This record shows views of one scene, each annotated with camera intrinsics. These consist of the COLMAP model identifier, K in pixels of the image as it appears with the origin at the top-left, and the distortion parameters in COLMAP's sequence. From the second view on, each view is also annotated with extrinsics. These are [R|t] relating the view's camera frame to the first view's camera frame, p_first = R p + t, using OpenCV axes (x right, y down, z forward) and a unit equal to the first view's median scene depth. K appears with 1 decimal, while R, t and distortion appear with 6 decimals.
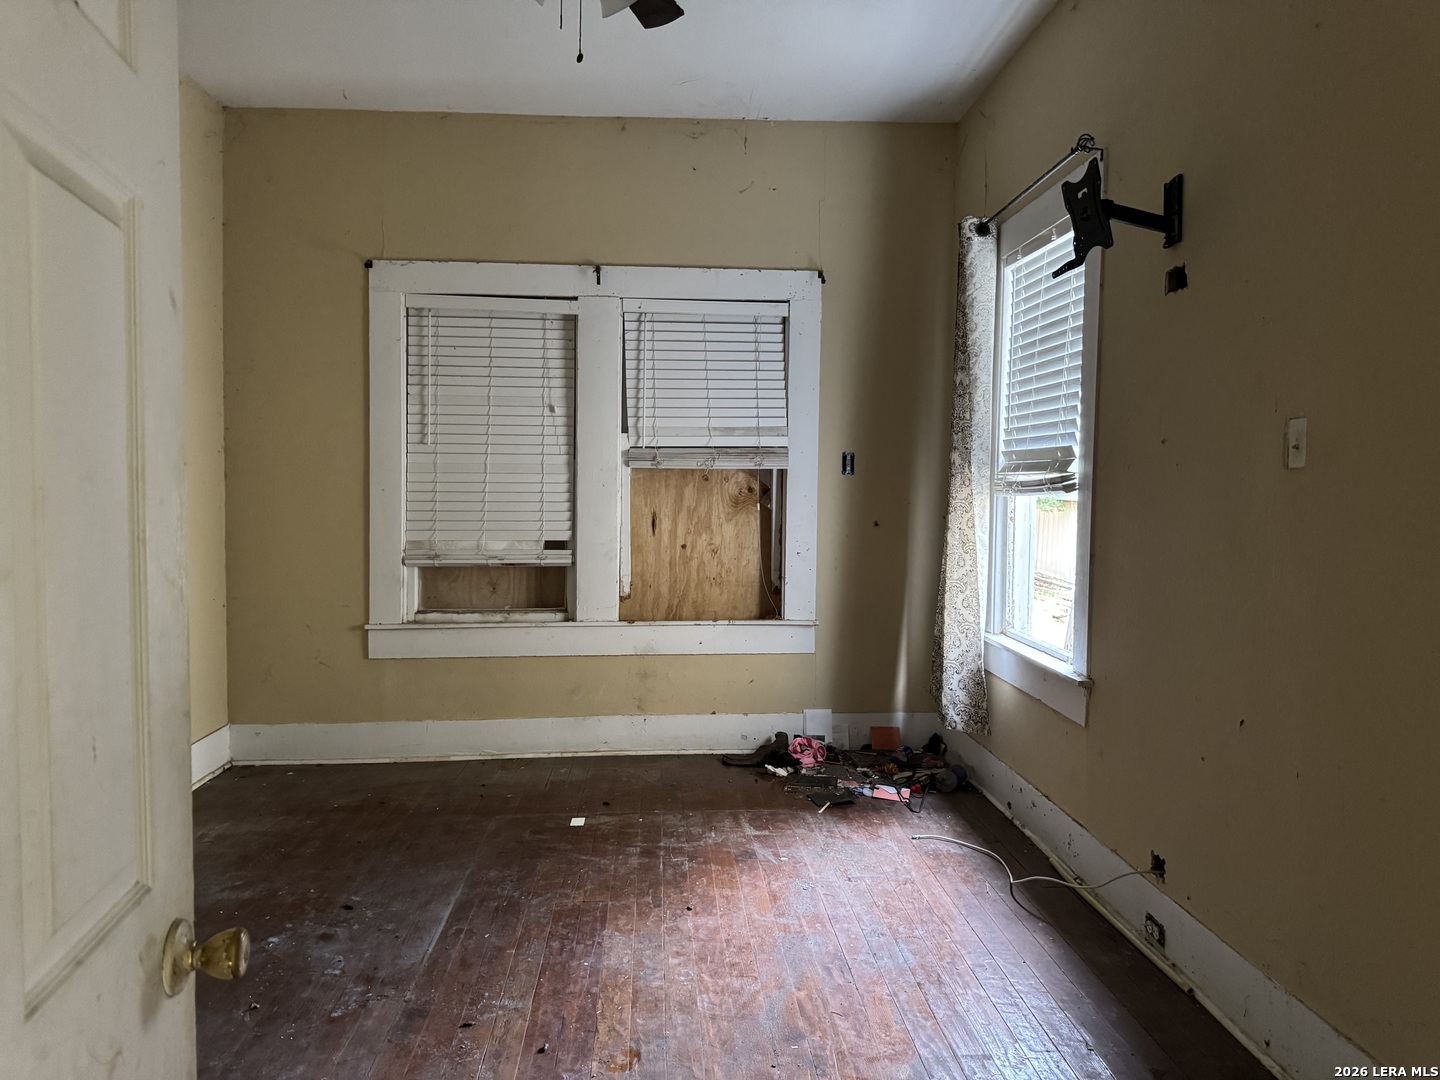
lens RADIAL K [[997.1, 0, 720.0], [0, 997.1, 540.0], [0, 0, 1]] dist [0.176640, -0.346774]
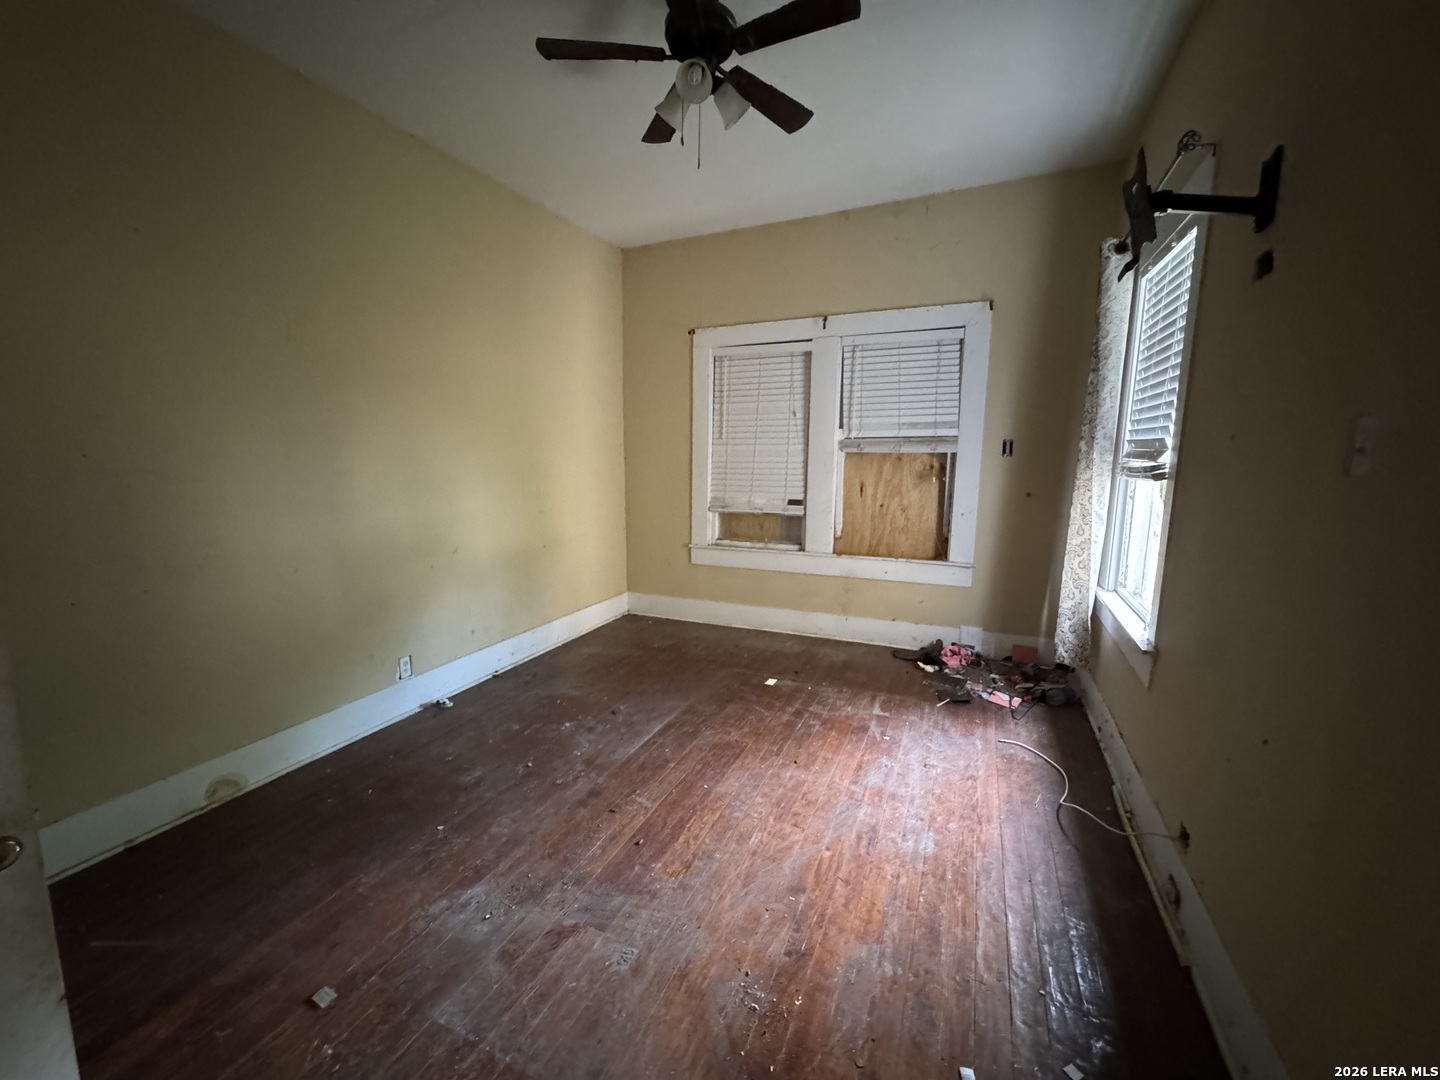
lens RADIAL K [[569.7, 0, 720.0], [0, 569.7, 540.0], [0, 0, 1]] dist [0.001648, 0.000278]
pose [[0.887002, 0.065543, -0.457090, 0.163637], [-0.020855, 0.994551, 0.102140, -0.028217], [0.461294, -0.081066, 0.883536, 0.174299]]
